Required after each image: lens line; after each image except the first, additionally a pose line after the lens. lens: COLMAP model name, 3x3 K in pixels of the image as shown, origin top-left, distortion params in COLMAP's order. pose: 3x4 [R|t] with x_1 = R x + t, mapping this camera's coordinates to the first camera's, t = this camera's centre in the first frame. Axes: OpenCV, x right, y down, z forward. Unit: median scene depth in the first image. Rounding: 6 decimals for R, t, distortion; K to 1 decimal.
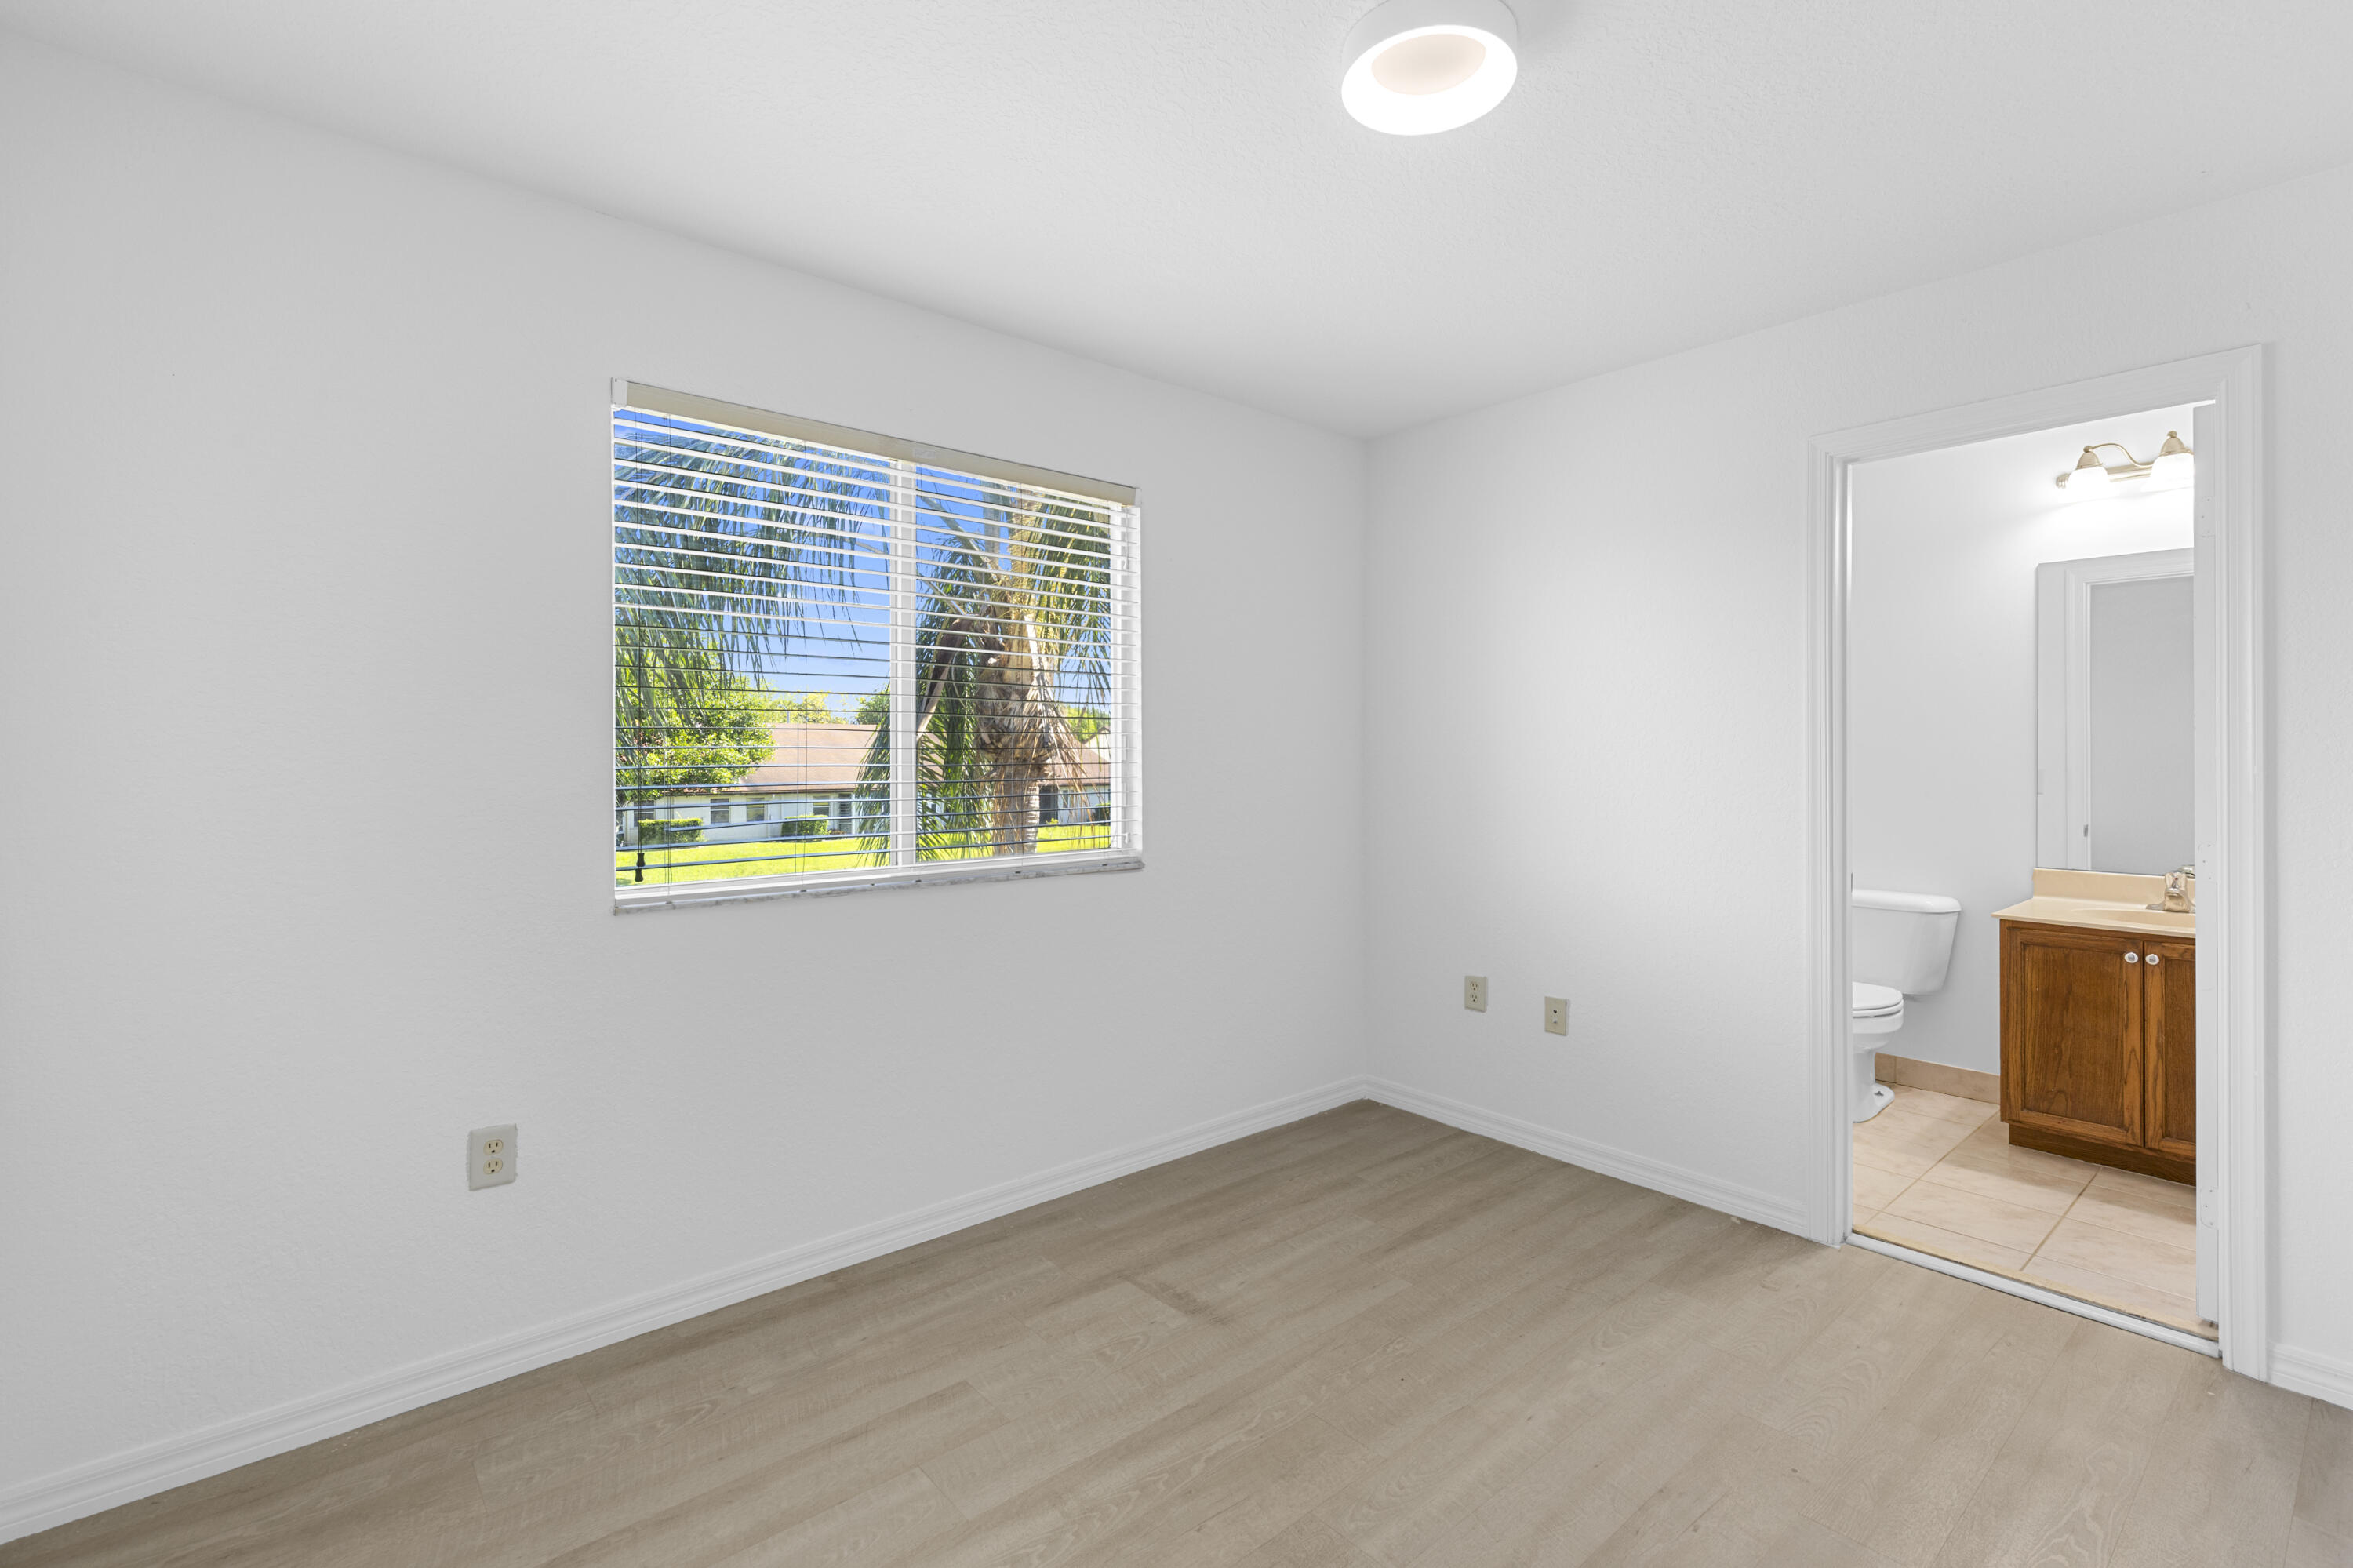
lens RADIAL K [[1061.6, 0, 1166.3], [0, 1061.6, 760.8], [0, 0, 1]] dist [0.005151, -0.000708]
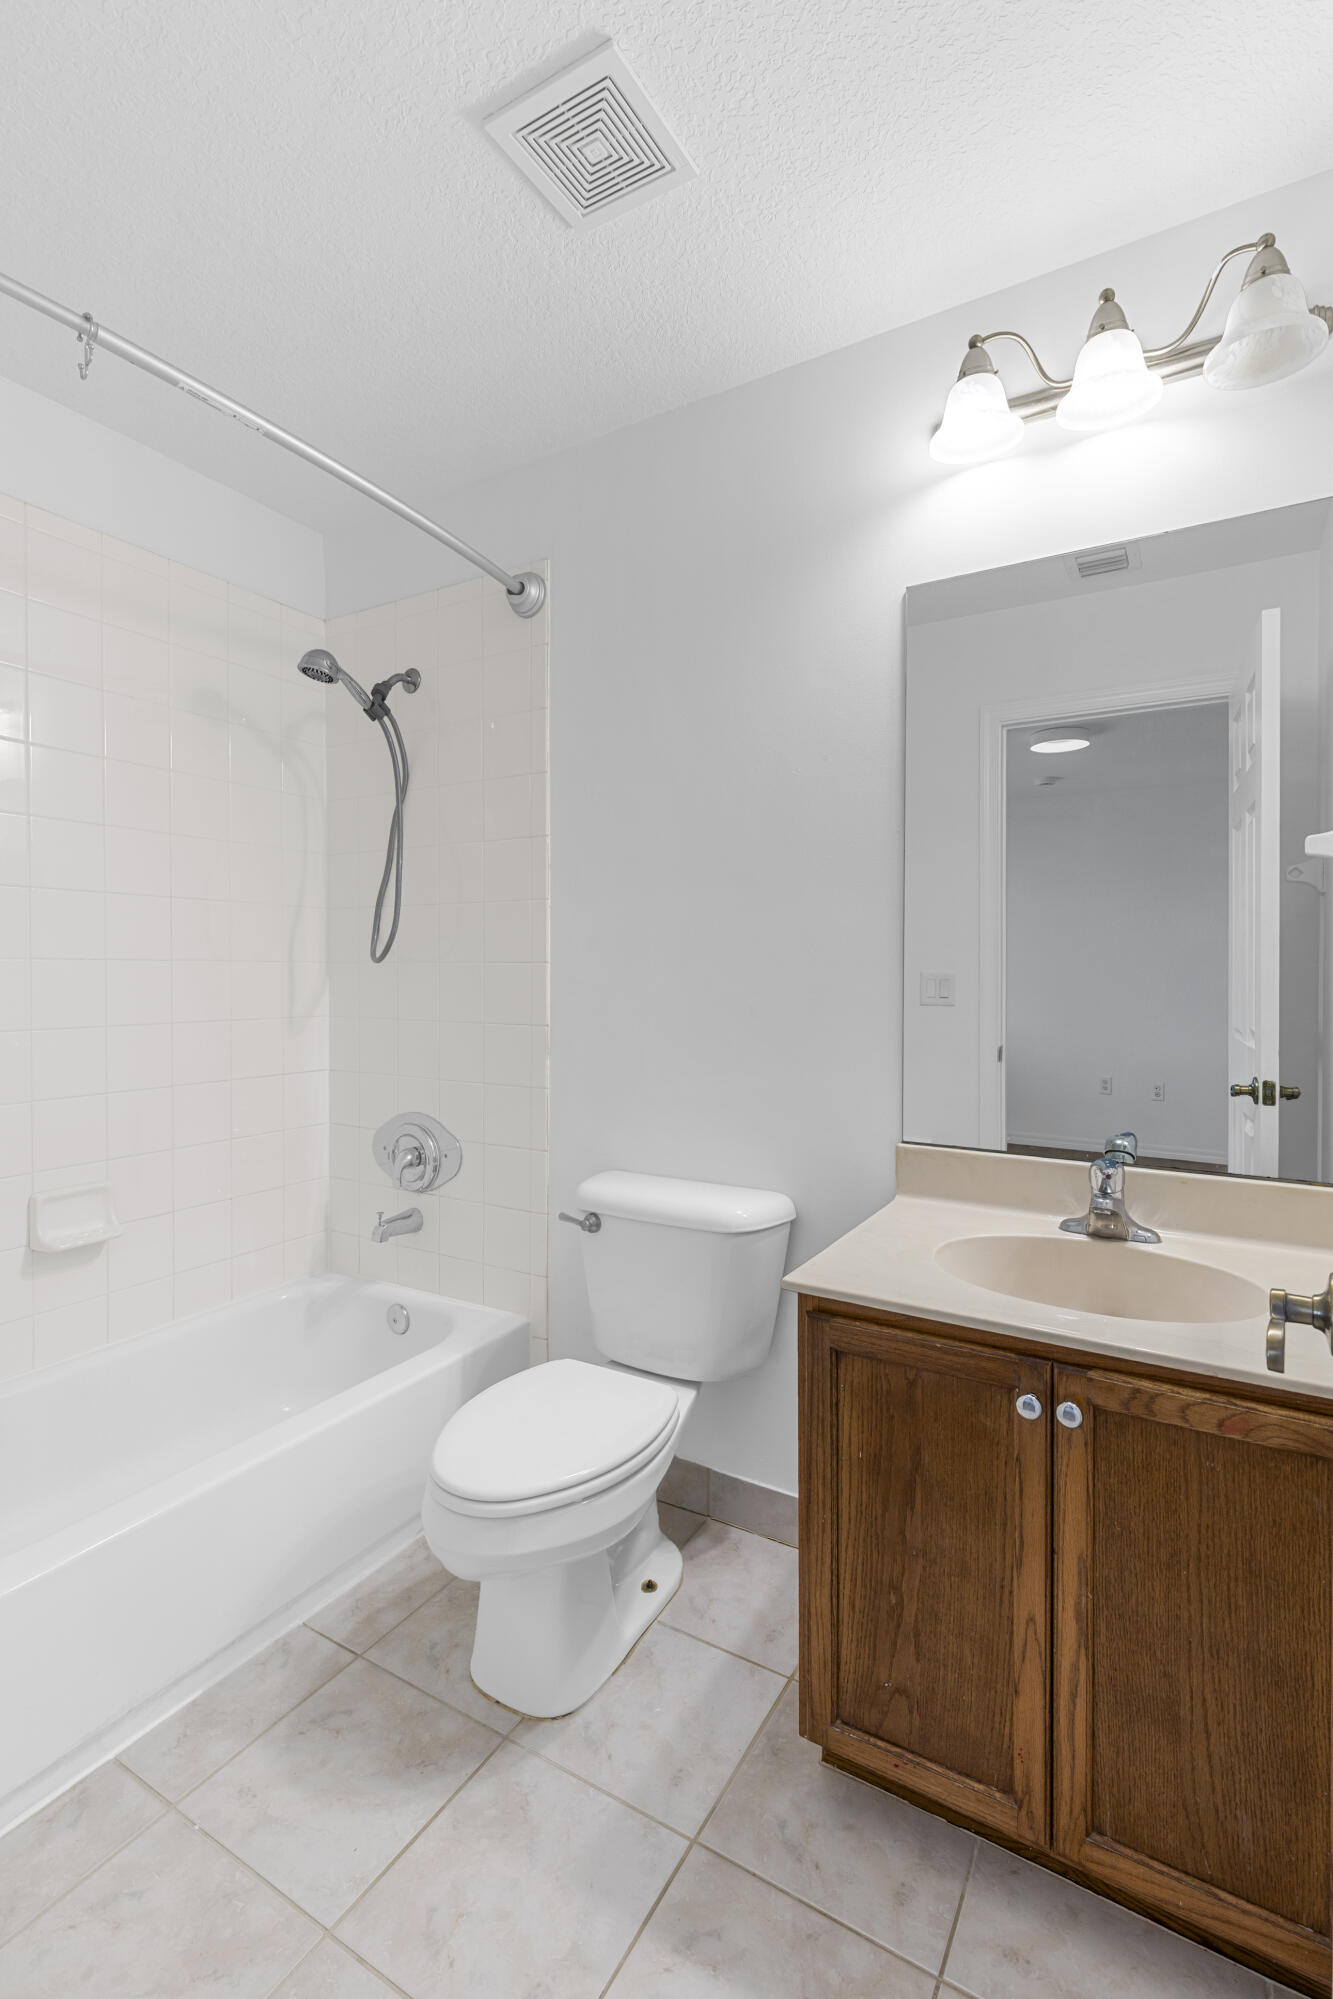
lens RADIAL K [[901.8, 0, 675.1], [0, 901.8, 983.4], [0, 0, 1]] dist [0.005151, -0.000708]
pose [[0.944405, 0.000978, 0.328782, 0.648350], [-0.003243, 0.999975, 0.006341, 0.018274], [-0.328768, -0.007055, 0.944384, 0.701850]]
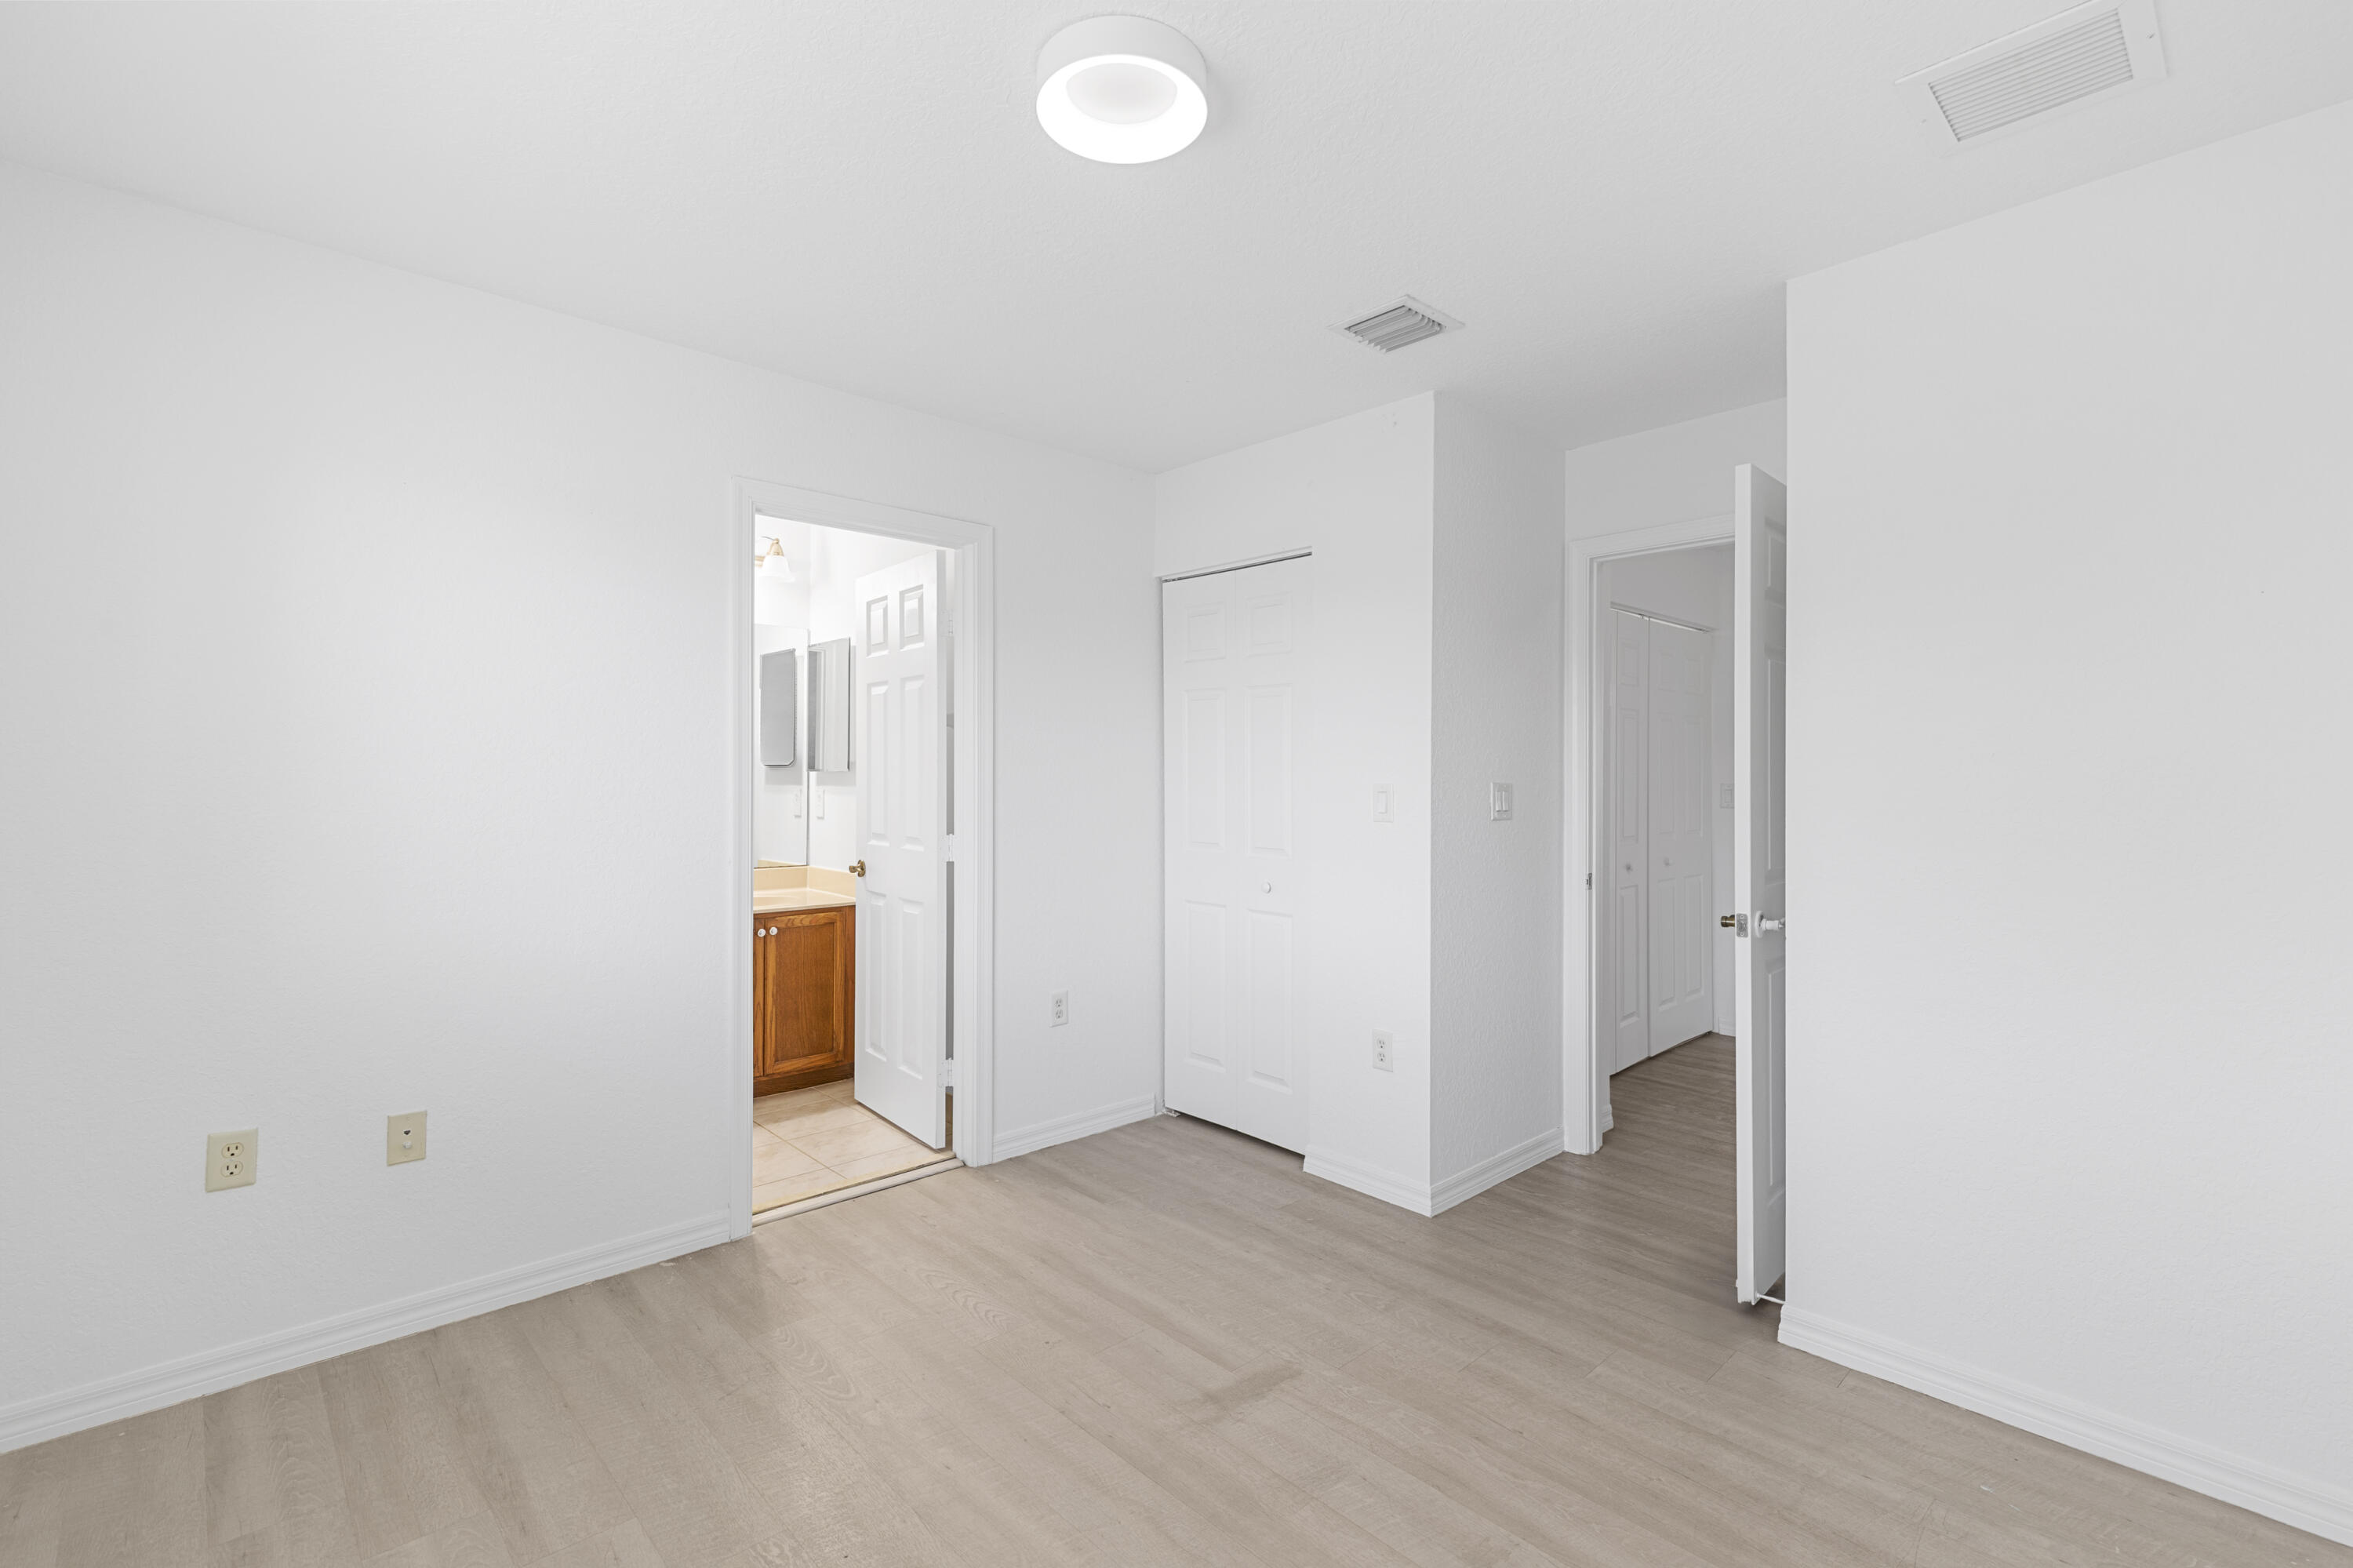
lens RADIAL K [[1061.6, 0, 1169.0], [0, 1061.6, 776.5], [0, 0, 1]] dist [0.005151, -0.000708]
pose [[-0.055348, 0.002212, 0.998465, -0.415965], [0.002844, 0.999994, -0.002057, -0.002655], [-0.998463, 0.002726, -0.055354, 0.562697]]
